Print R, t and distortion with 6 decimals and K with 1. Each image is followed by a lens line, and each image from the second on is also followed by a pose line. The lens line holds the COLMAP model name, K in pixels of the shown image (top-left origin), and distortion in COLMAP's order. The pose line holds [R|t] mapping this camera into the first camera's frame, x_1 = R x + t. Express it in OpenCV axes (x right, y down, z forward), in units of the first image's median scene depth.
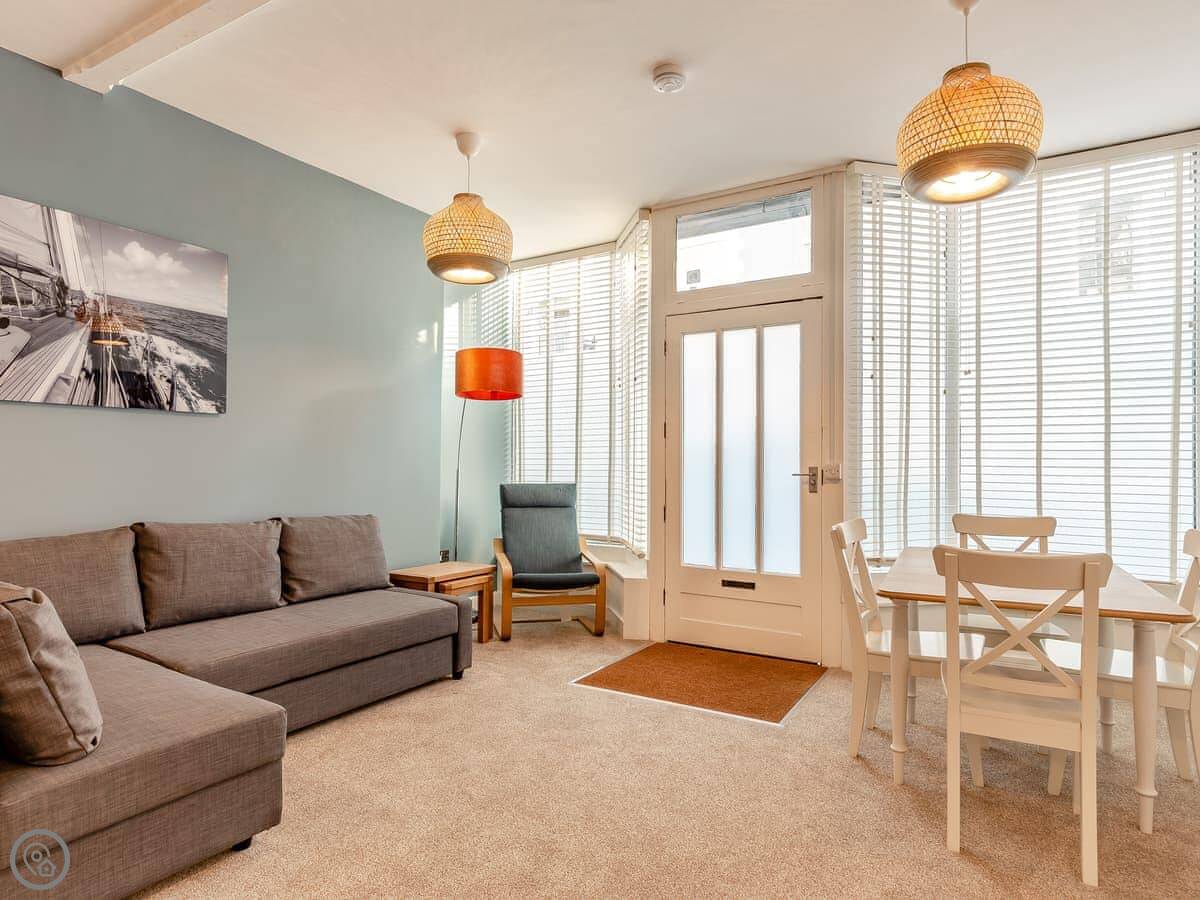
lens RADIAL K [[665.3, 0, 600.0], [0, 665.3, 450.0], [0, 0, 1]] dist [-0.001608, -0.000630]
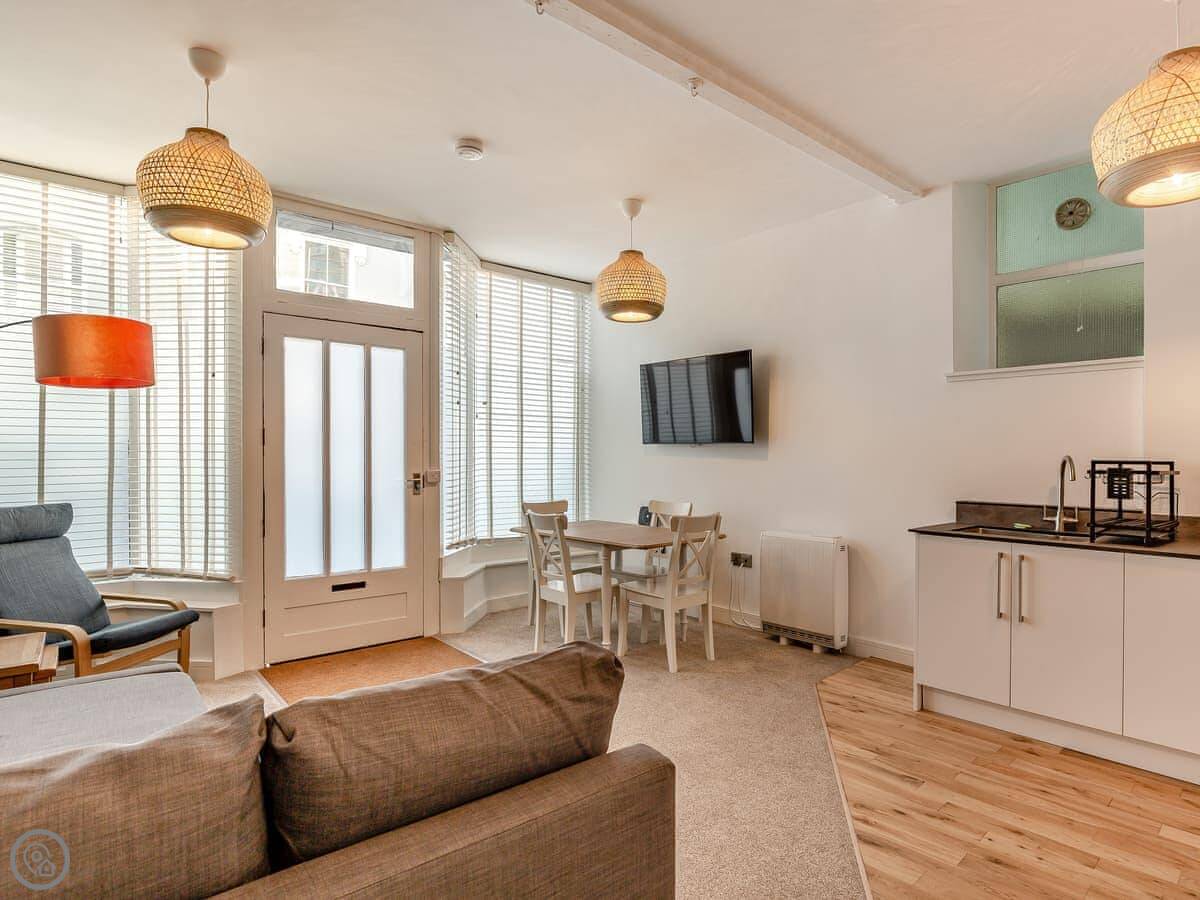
lens RADIAL K [[665.3, 0, 600.0], [0, 665.3, 450.0], [0, 0, 1]] dist [-0.001608, -0.000630]
pose [[0.335185, 0.005235, 0.942138, -0.817113], [-0.016646, 0.999861, 0.000367, -0.025699], [-0.942005, -0.015806, 0.335225, 0.344597]]
